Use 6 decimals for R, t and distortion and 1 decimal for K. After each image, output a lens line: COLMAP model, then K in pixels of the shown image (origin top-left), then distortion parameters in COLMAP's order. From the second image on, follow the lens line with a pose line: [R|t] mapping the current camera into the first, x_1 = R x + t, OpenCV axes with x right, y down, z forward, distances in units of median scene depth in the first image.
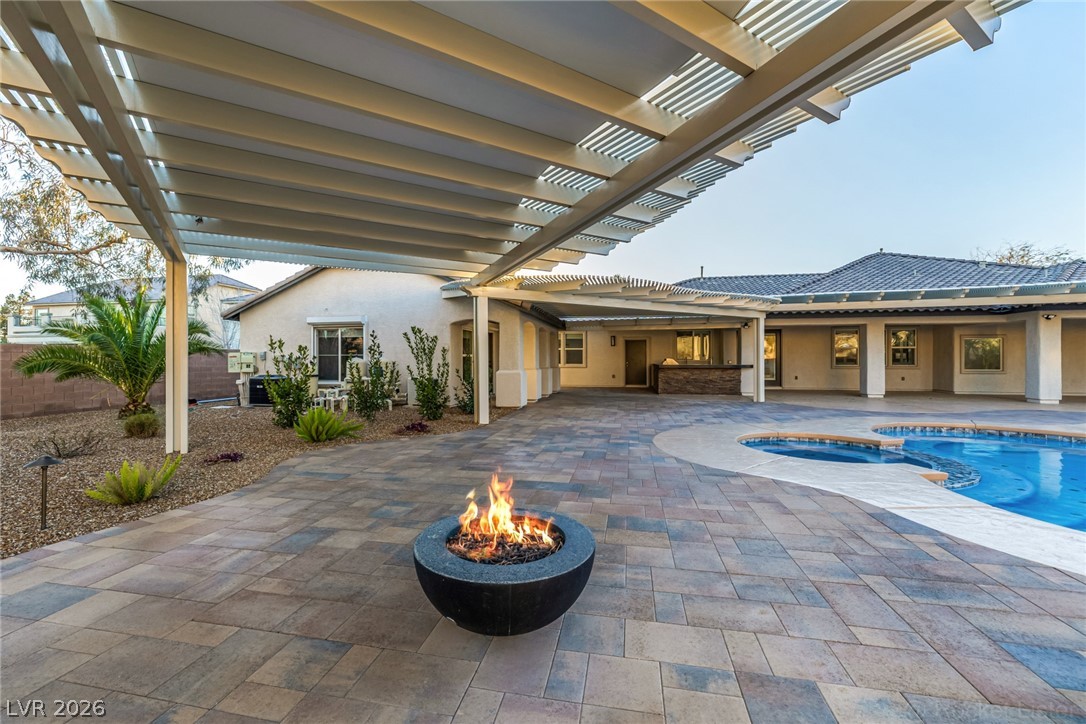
lens RADIAL K [[457.1, 0, 533.4], [0, 457.1, 358.1], [0, 0, 1]] dist [0.004284, -0.001269]
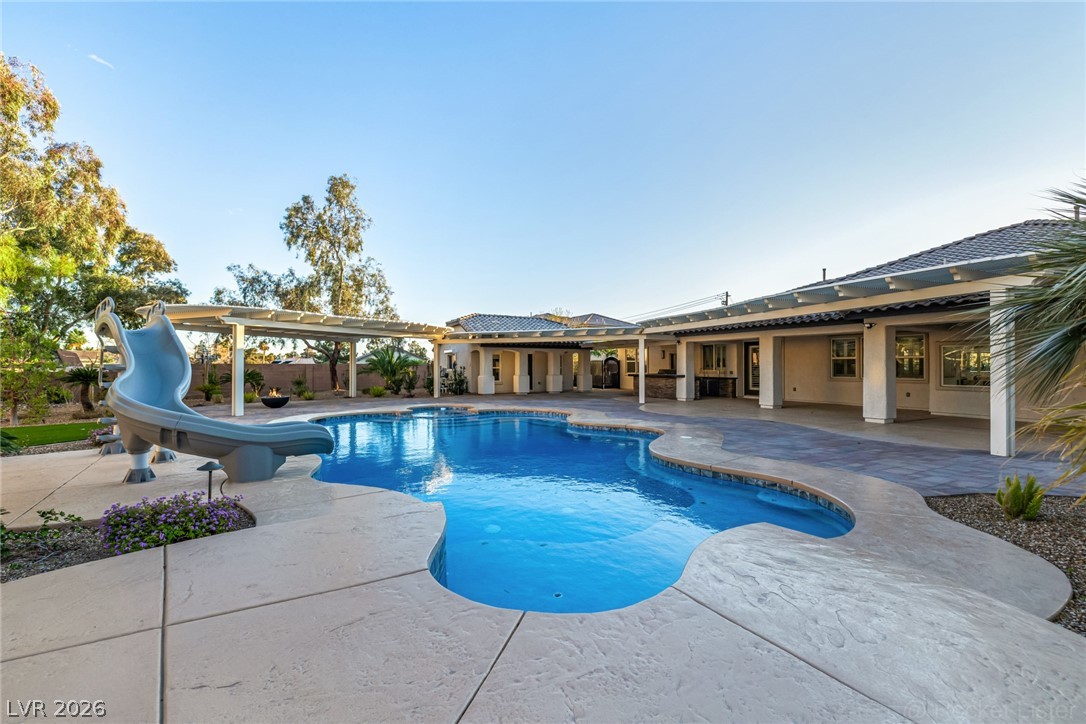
lens RADIAL K [[457.1, 0, 533.5], [0, 457.1, 365.4], [0, 0, 1]] dist [0.004284, -0.001269]
pose [[0.671483, -0.001819, -0.741018, 1.158172], [-0.003037, 0.999982, -0.005206, -0.002437], [0.741014, 0.005747, 0.671465, -0.087184]]
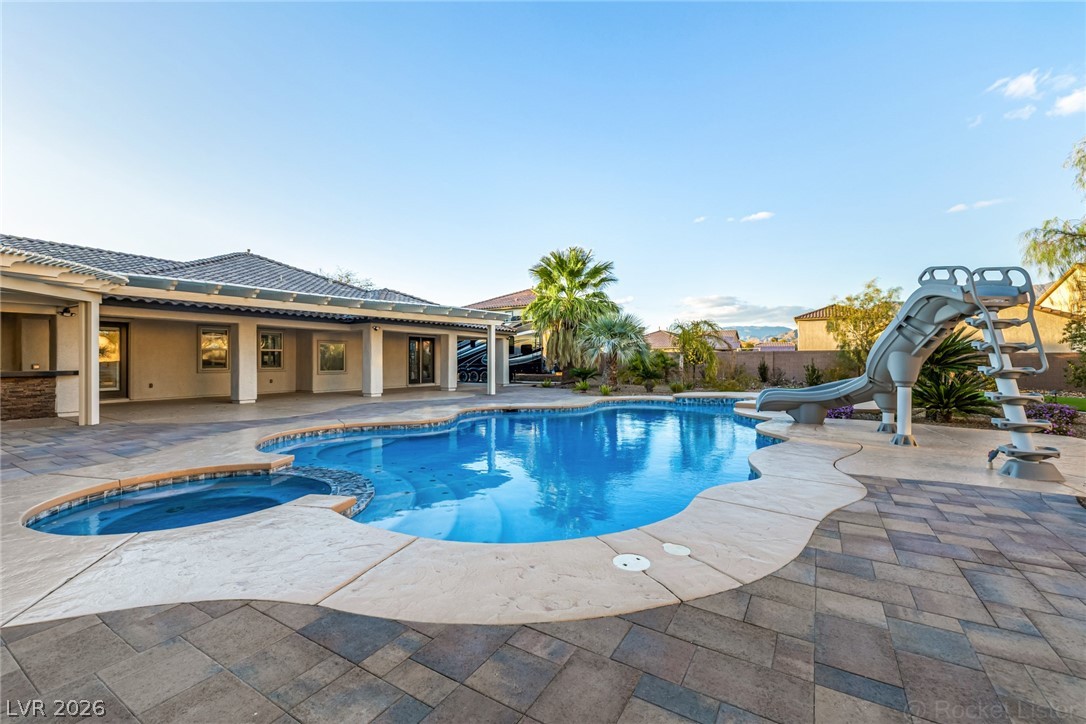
lens RADIAL K [[457.1, 0, 535.5], [0, 457.1, 359.4], [0, 0, 1]] dist [0.004284, -0.001269]
pose [[0.342550, 0.002828, 0.939495, 0.074568], [-0.000407, 0.999996, -0.002862, -0.000176], [-0.939499, 0.000598, 0.342550, 0.133657]]
